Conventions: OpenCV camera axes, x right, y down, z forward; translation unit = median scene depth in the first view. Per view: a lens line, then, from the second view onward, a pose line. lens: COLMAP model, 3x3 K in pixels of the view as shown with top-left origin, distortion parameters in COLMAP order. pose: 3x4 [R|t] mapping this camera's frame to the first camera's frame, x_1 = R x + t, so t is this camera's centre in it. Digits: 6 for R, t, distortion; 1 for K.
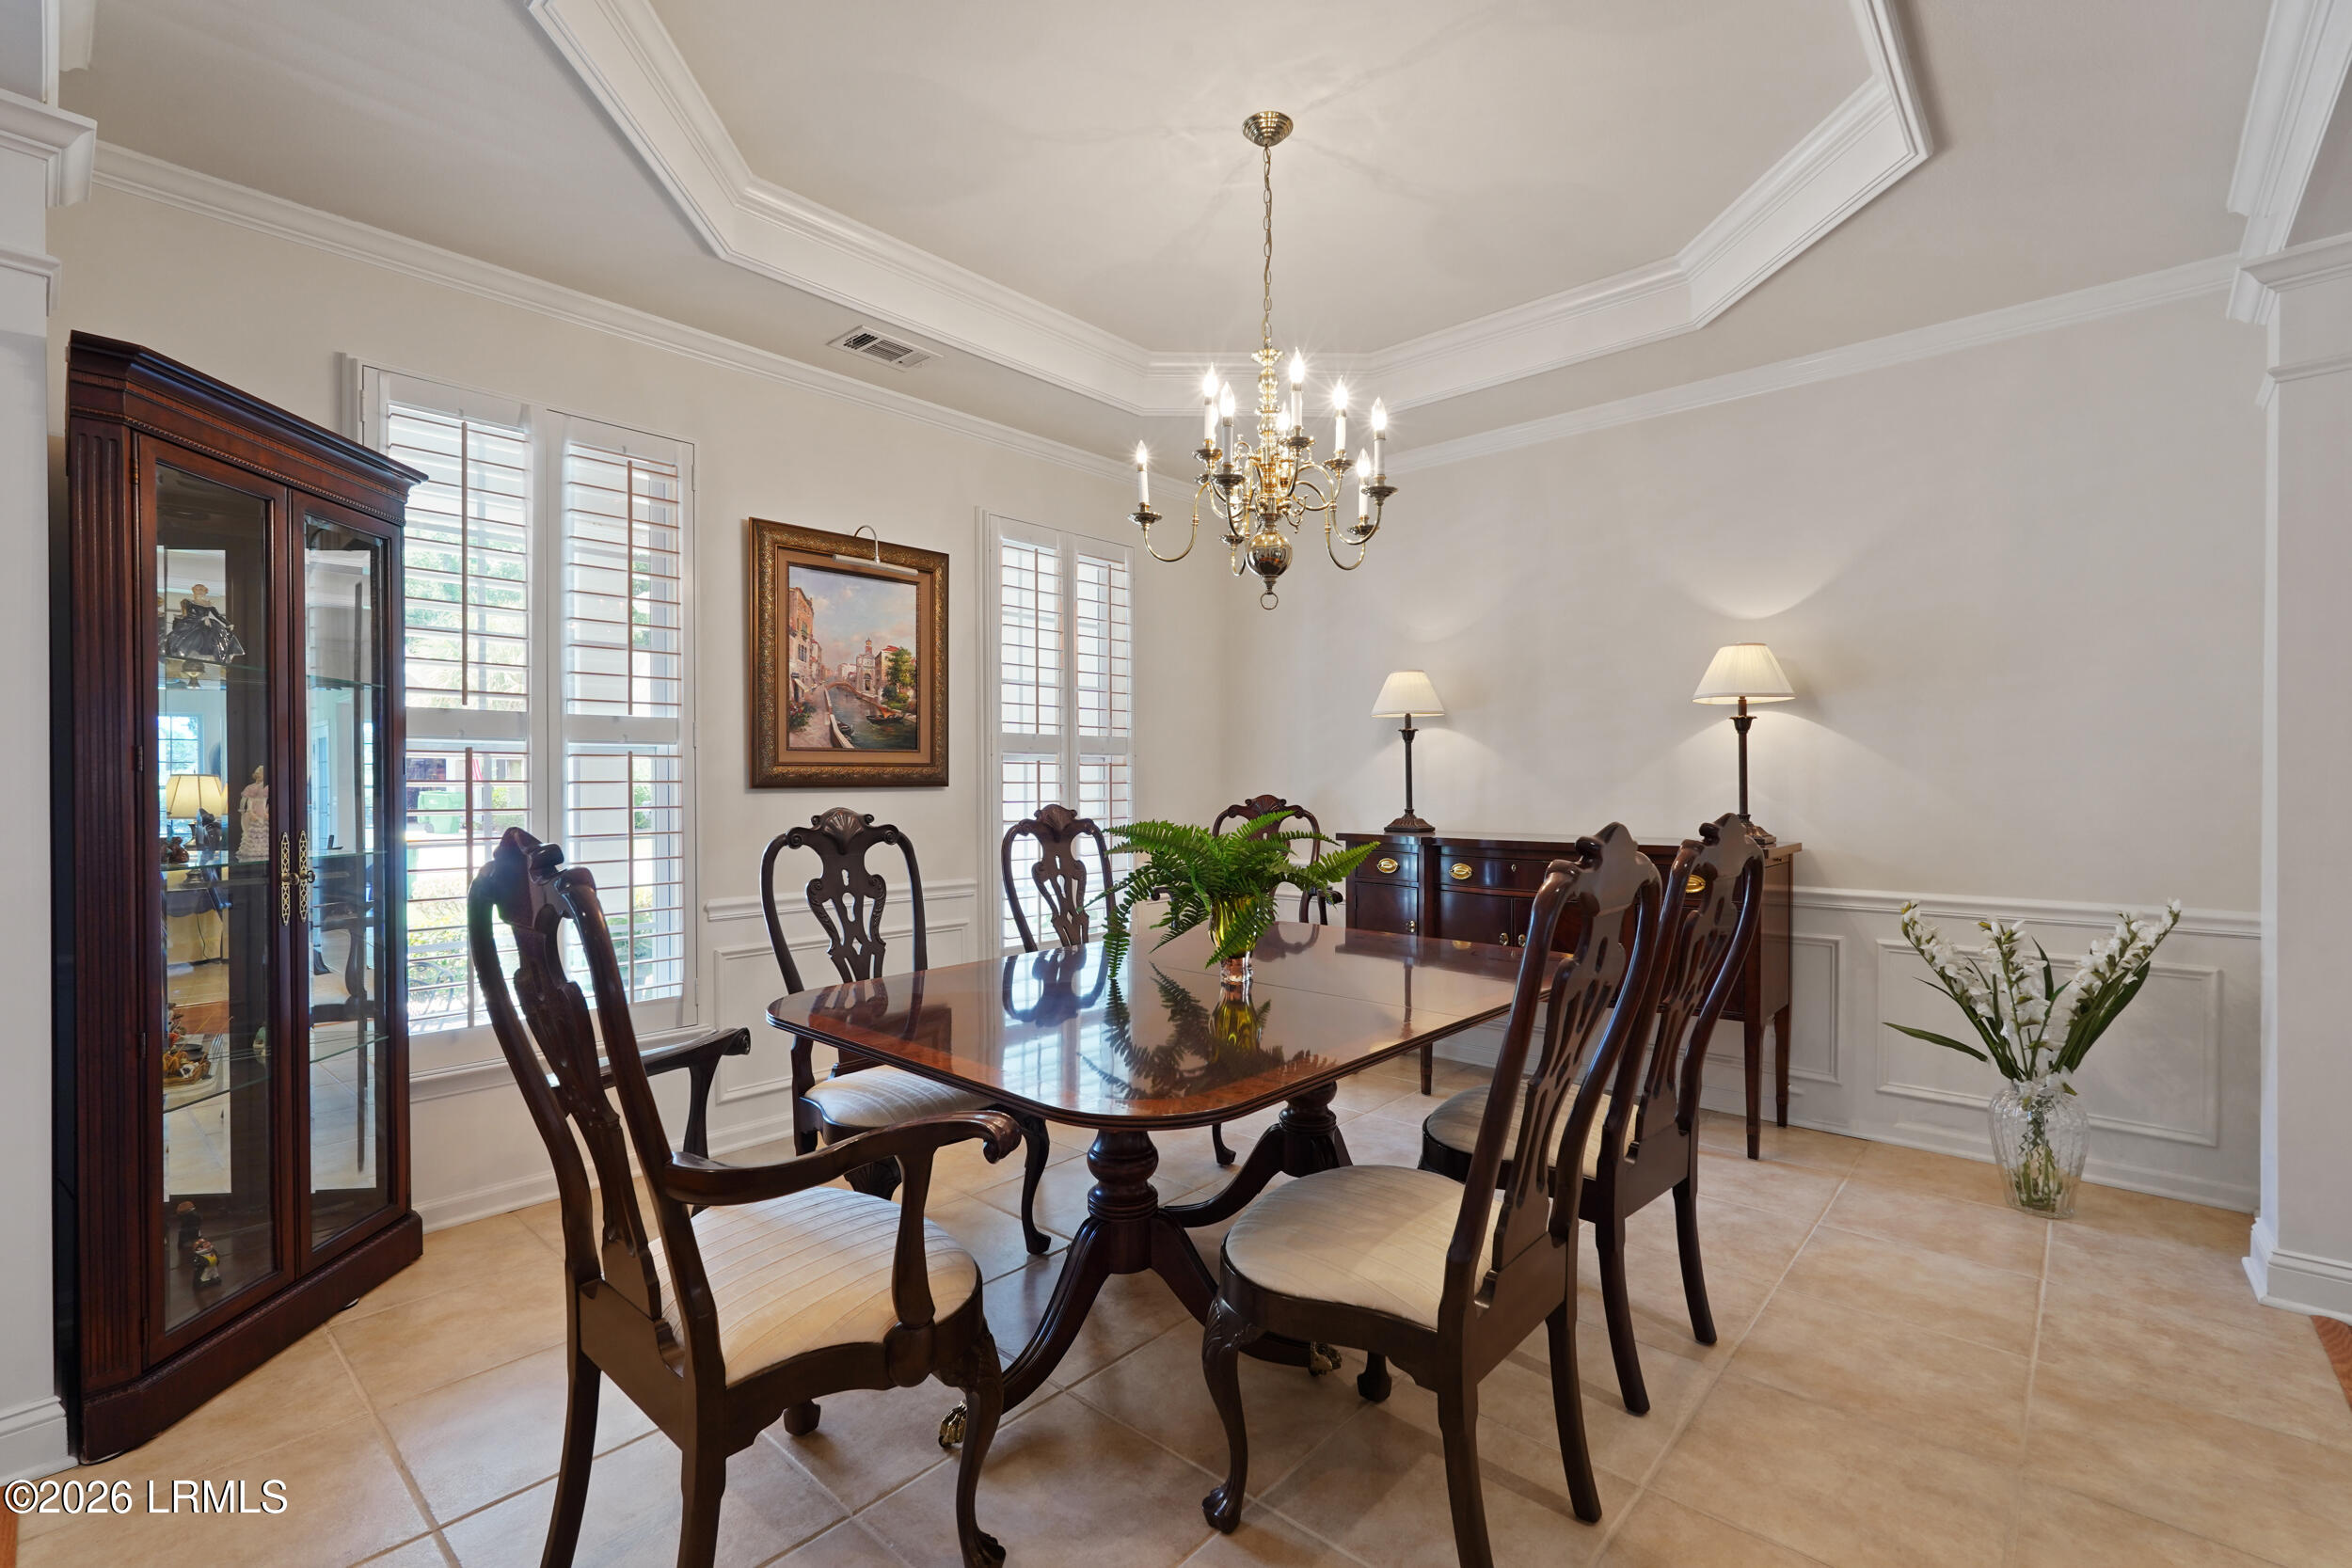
lens RADIAL K [[1042.9, 0, 1187.0], [0, 1042.9, 774.0], [0, 0, 1]] dist [-0.011071, 0.007555]
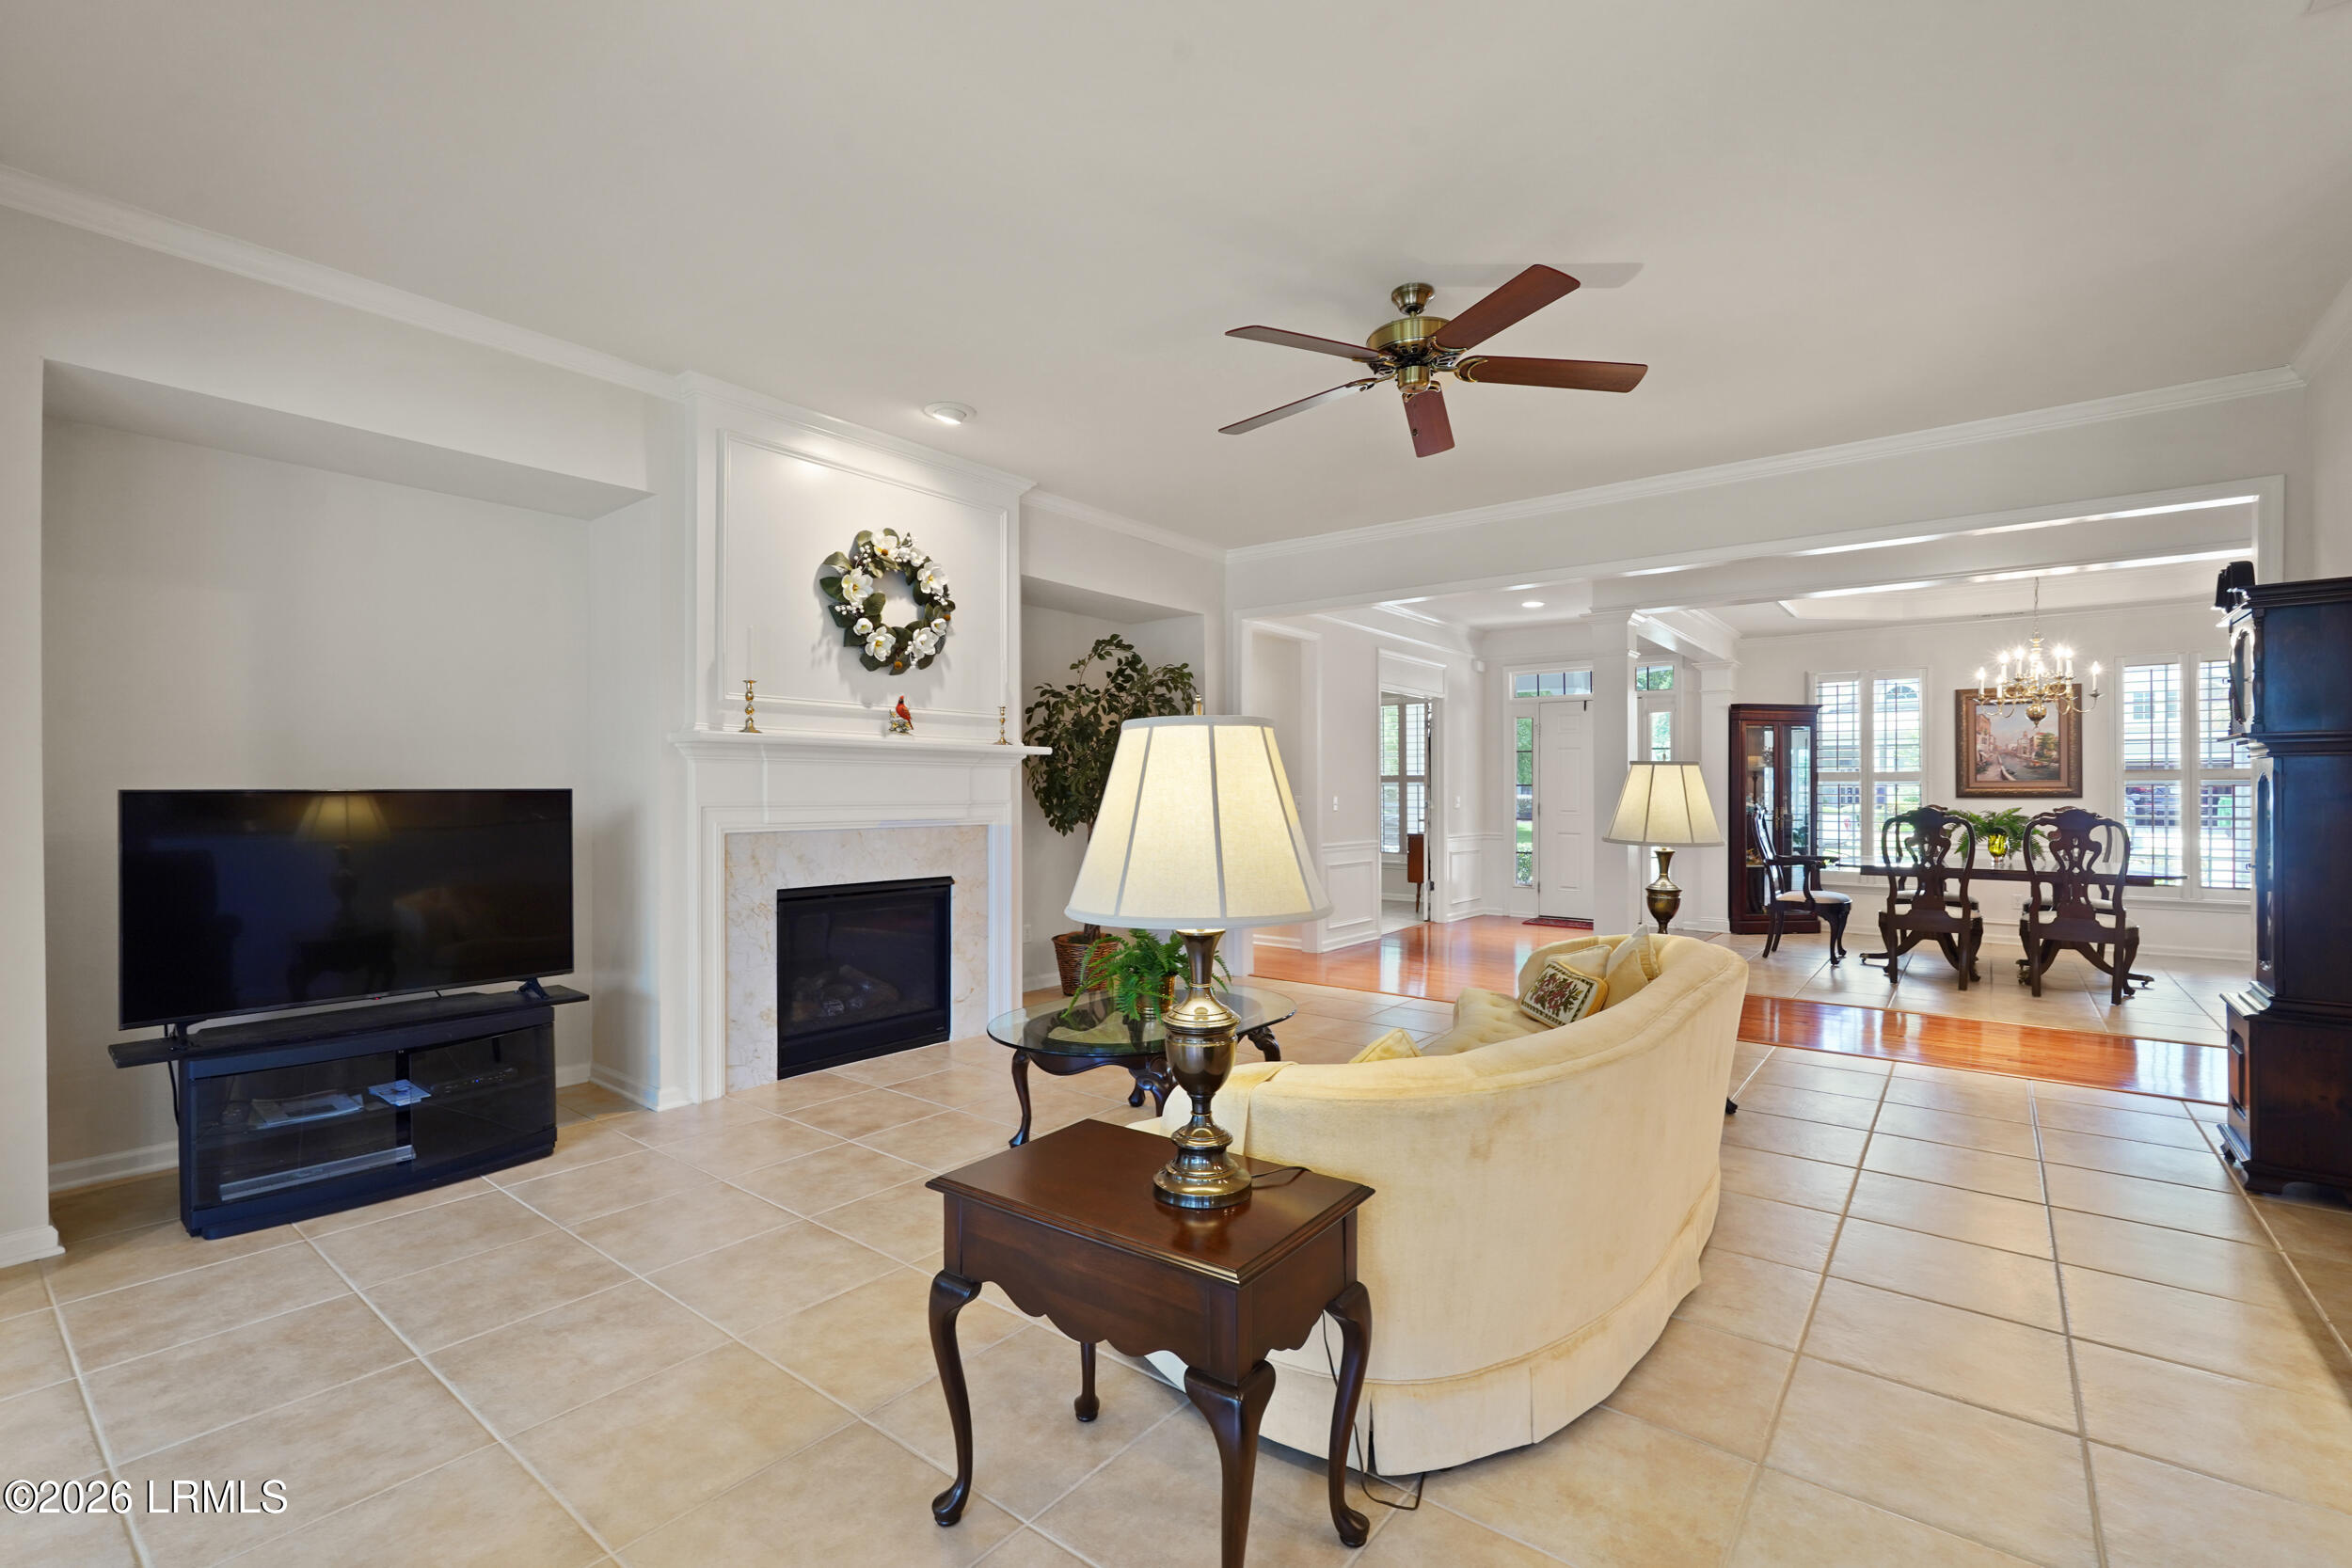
lens RADIAL K [[1042.9, 0, 1170.6], [0, 1042.9, 787.9], [0, 0, 1]] dist [-0.011071, 0.007555]
pose [[0.075175, 0.009393, -0.997126, 1.830400], [0.013206, 0.999859, 0.010414, -0.056914], [0.997083, -0.013951, 0.075041, -1.019816]]
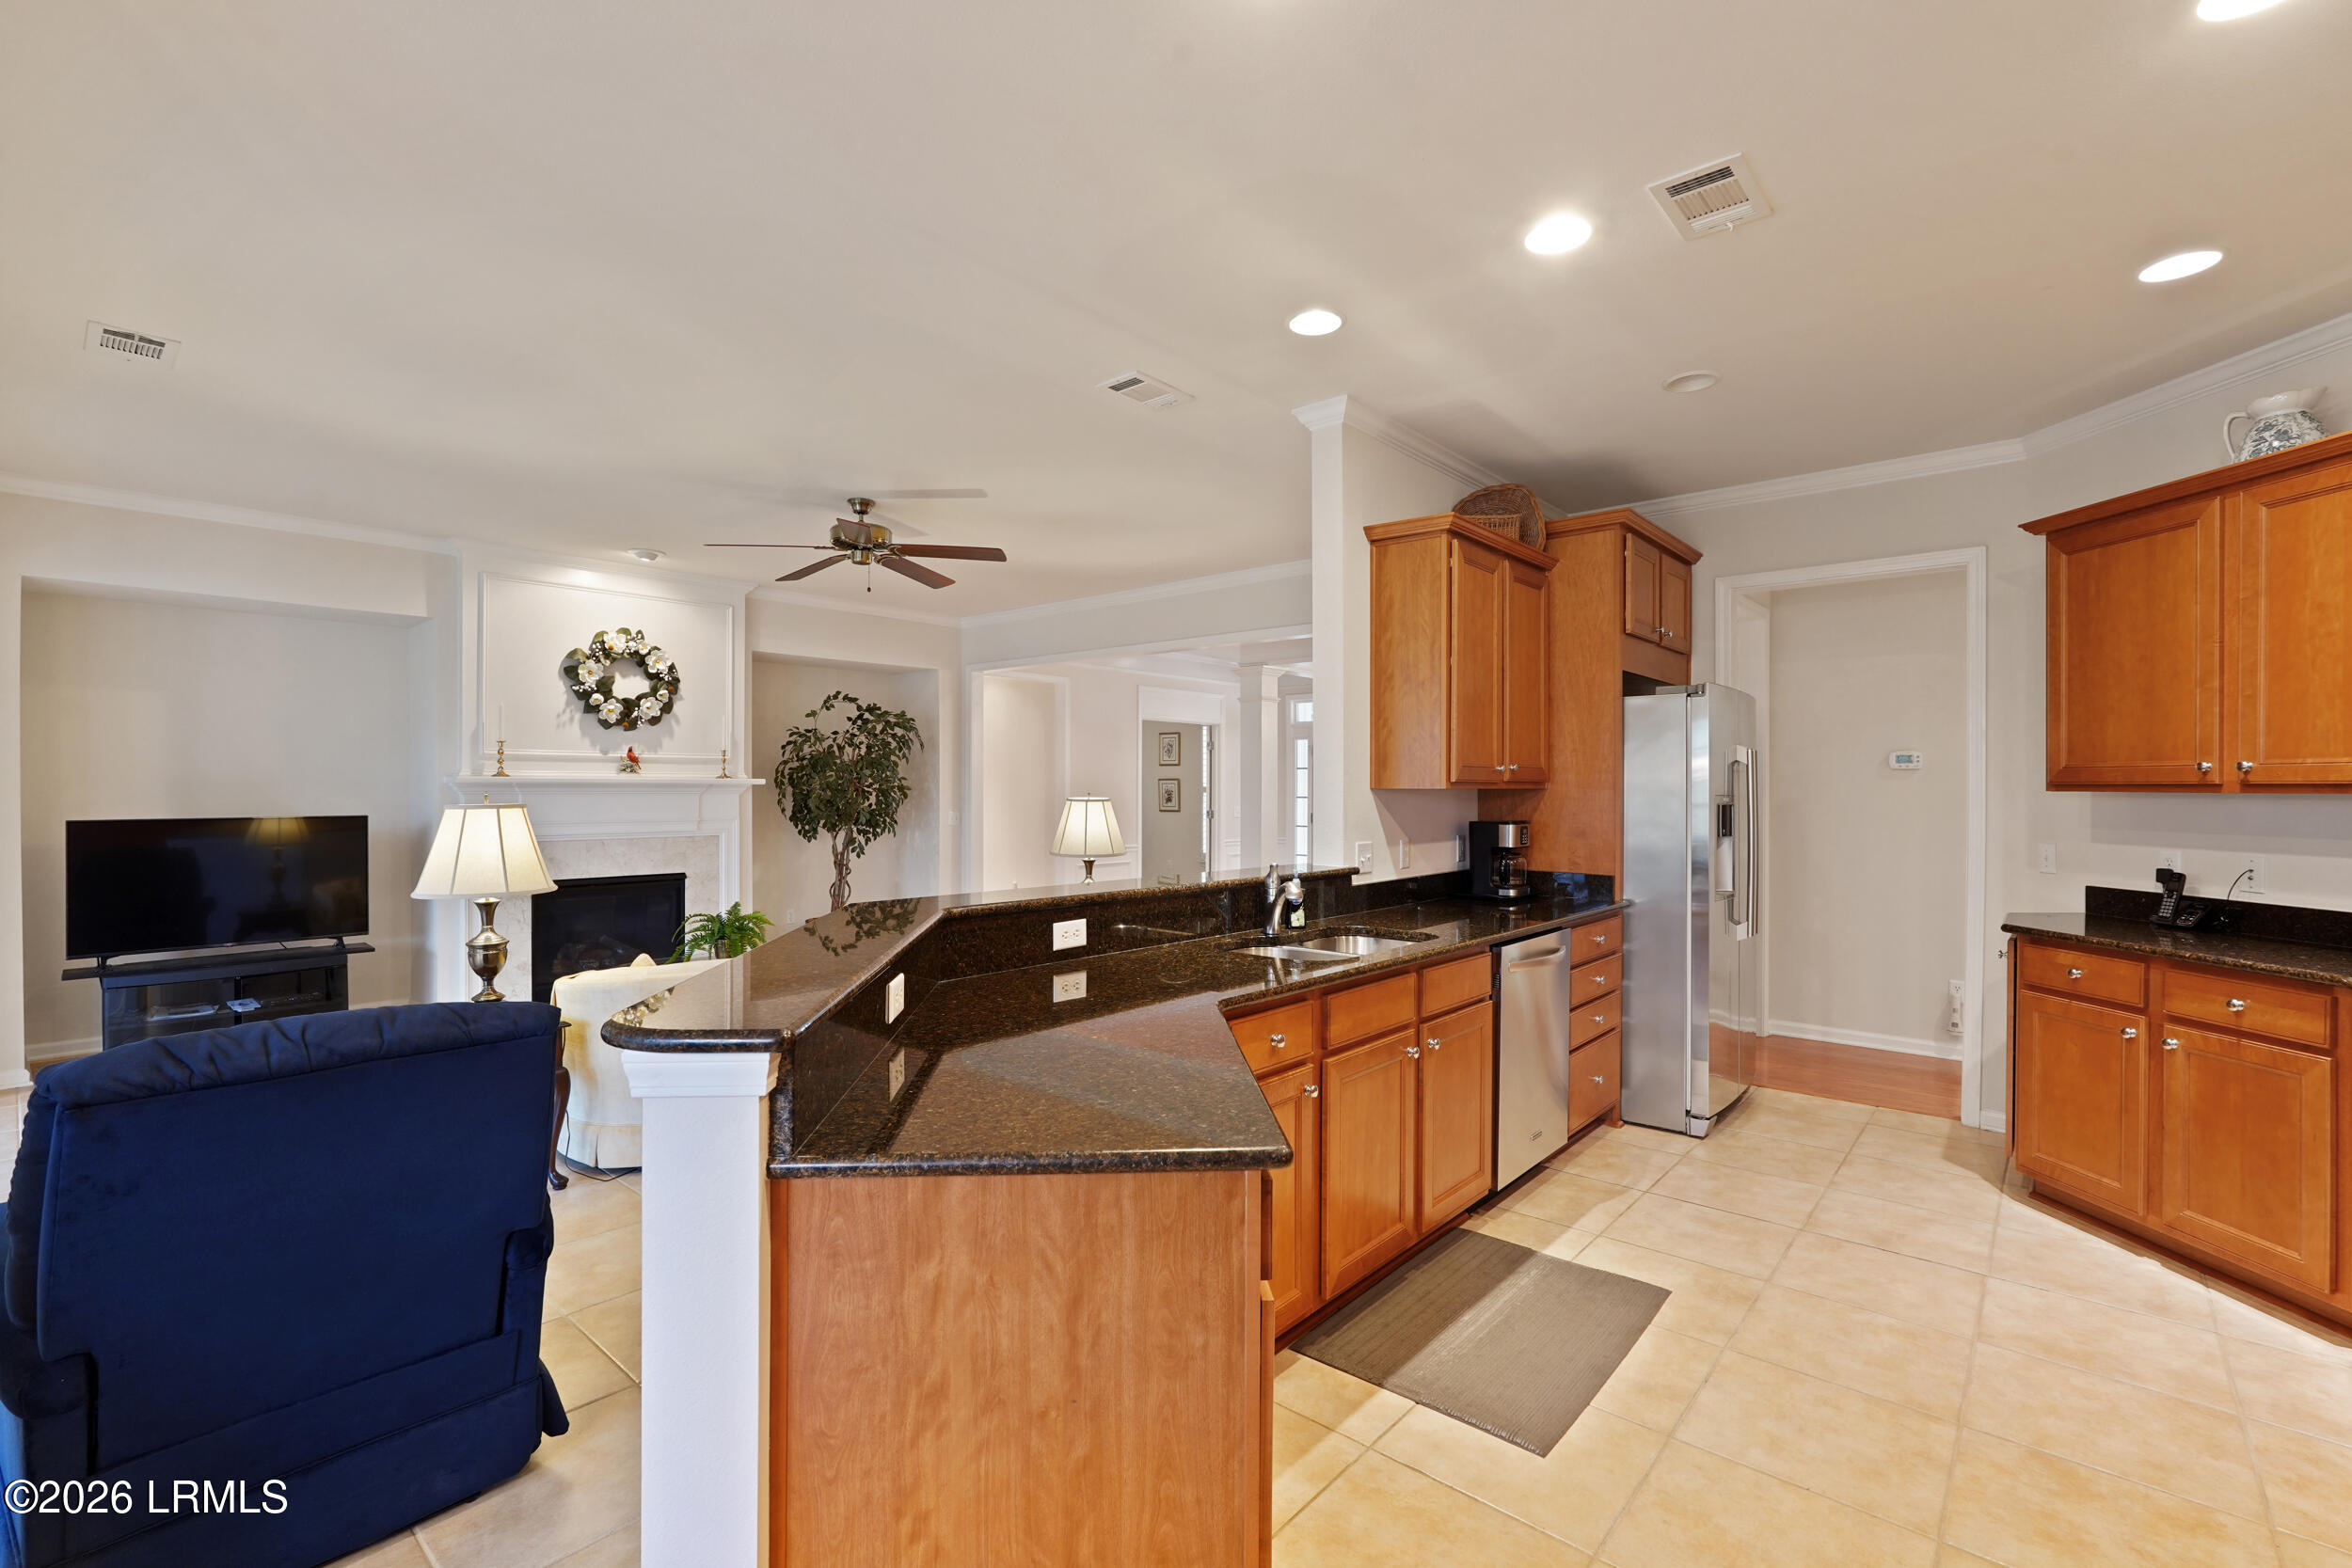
lens RADIAL K [[1042.9, 0, 1162.0], [0, 1042.9, 785.7], [0, 0, 1]] dist [-0.011071, 0.007555]
pose [[0.021883, 0.009939, -0.999711, 2.472530], [0.011246, 0.999885, 0.010187, -0.108856], [0.999697, -0.011466, 0.021769, -0.231945]]
